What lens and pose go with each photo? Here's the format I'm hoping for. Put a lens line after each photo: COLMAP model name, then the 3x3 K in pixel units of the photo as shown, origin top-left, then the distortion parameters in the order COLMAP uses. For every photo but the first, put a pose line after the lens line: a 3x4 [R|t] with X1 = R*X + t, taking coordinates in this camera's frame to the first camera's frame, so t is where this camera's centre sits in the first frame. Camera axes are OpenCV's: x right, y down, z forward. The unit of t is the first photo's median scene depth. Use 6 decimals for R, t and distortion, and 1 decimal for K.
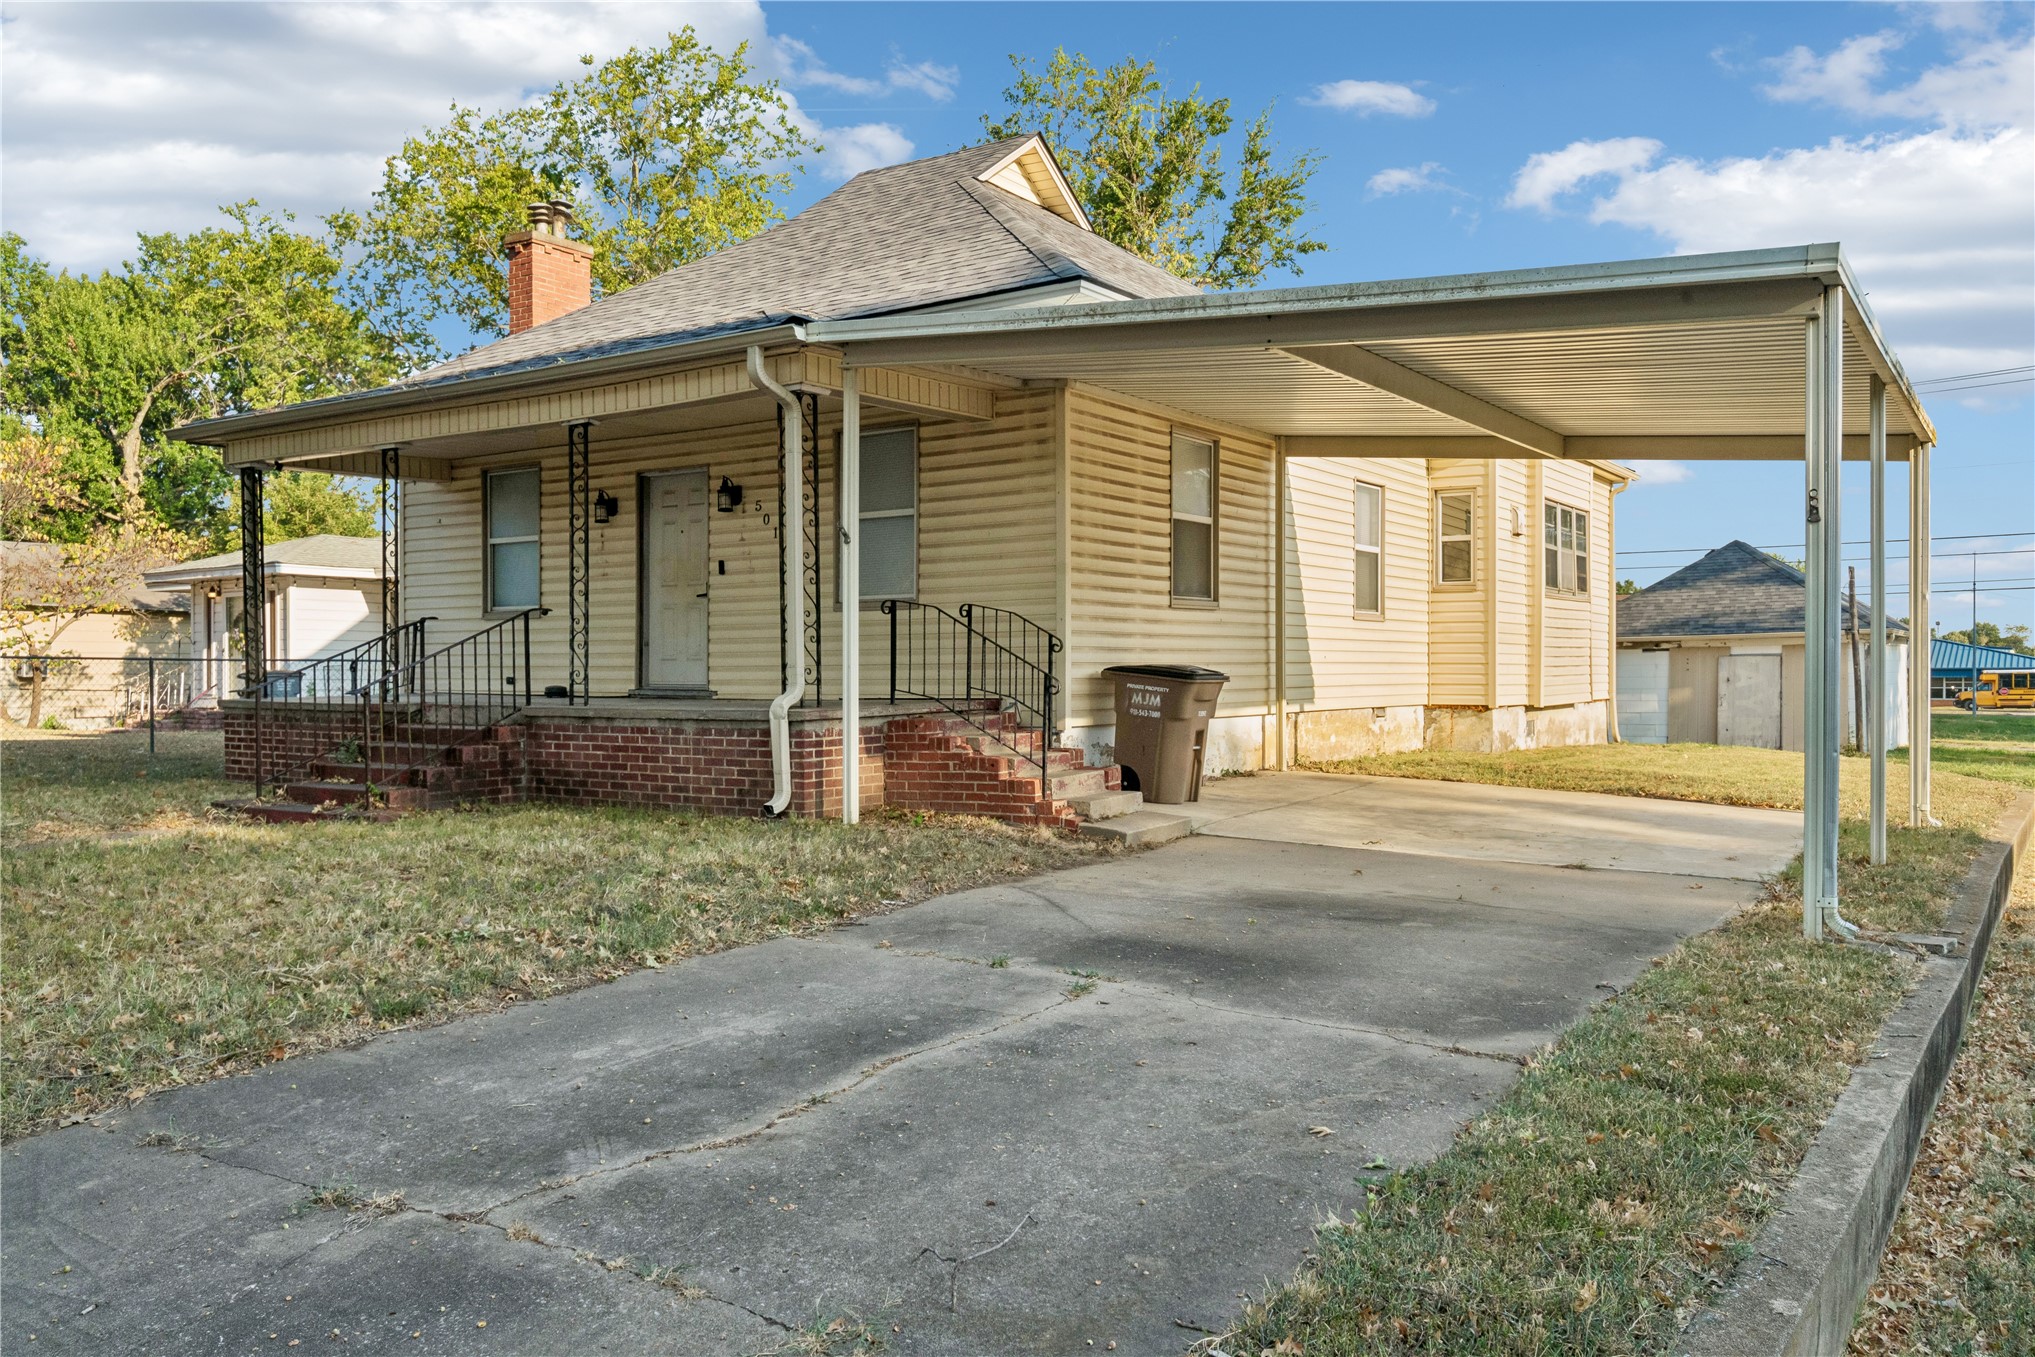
lens RADIAL K [[1533.1, 0, 1005.4], [0, 1533.1, 693.0], [0, 0, 1]] dist [0.029772, -0.003787]
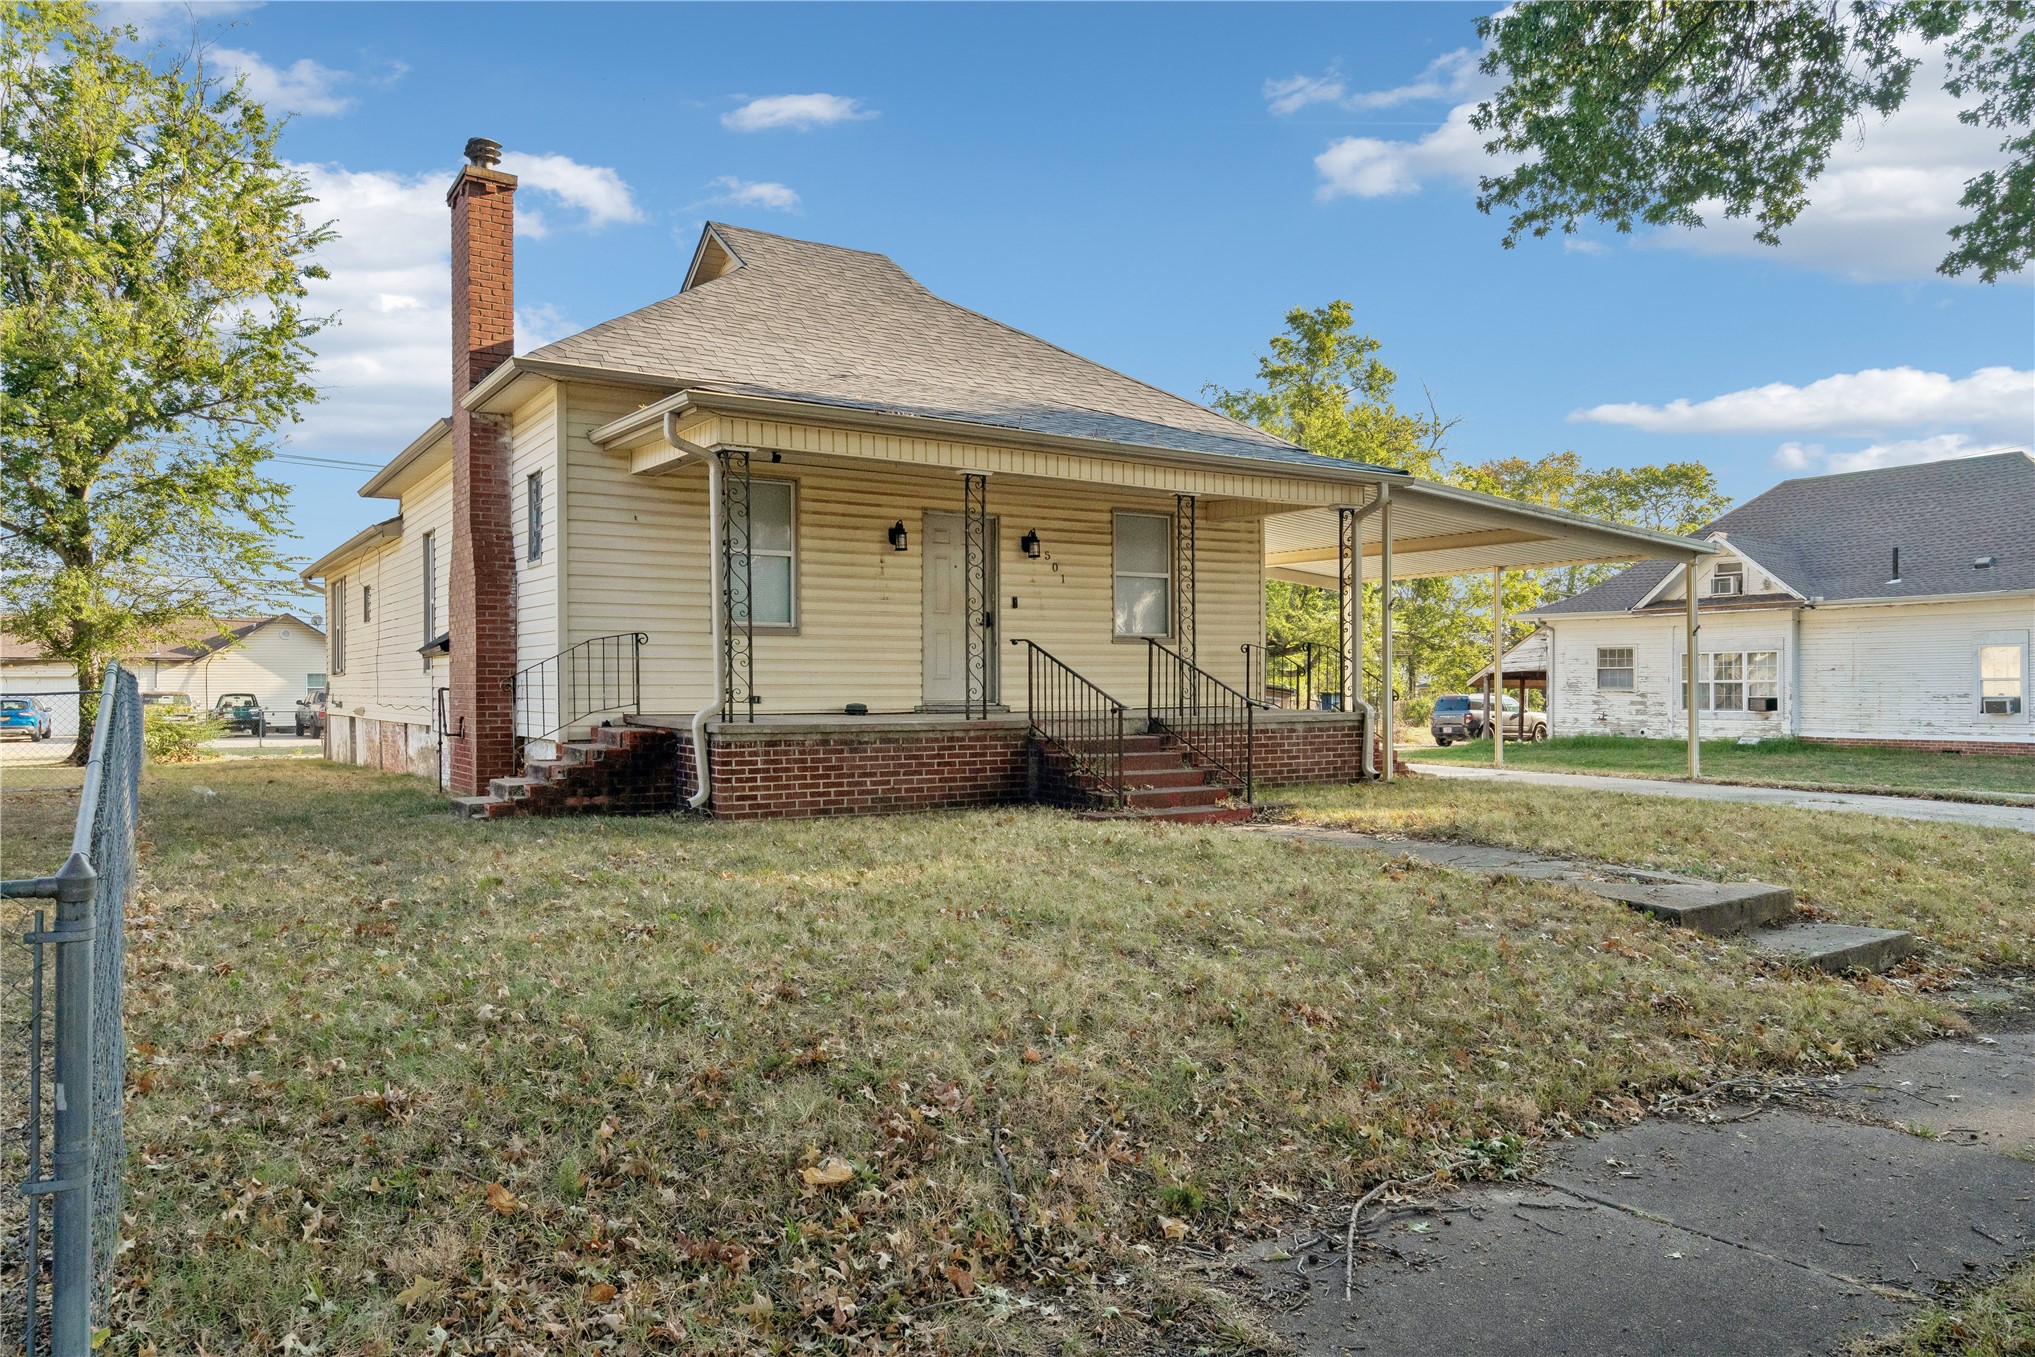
lens RADIAL K [[1373.6, 0, 1019.7], [0, 1373.6, 676.8], [0, 0, 1]] dist [0.017405, -0.000415]
pose [[0.377514, 0.004904, 0.925991, -1.169536], [0.014784, 0.999827, -0.011323, -0.011336], [-0.925886, 0.017965, 0.377376, 0.587879]]
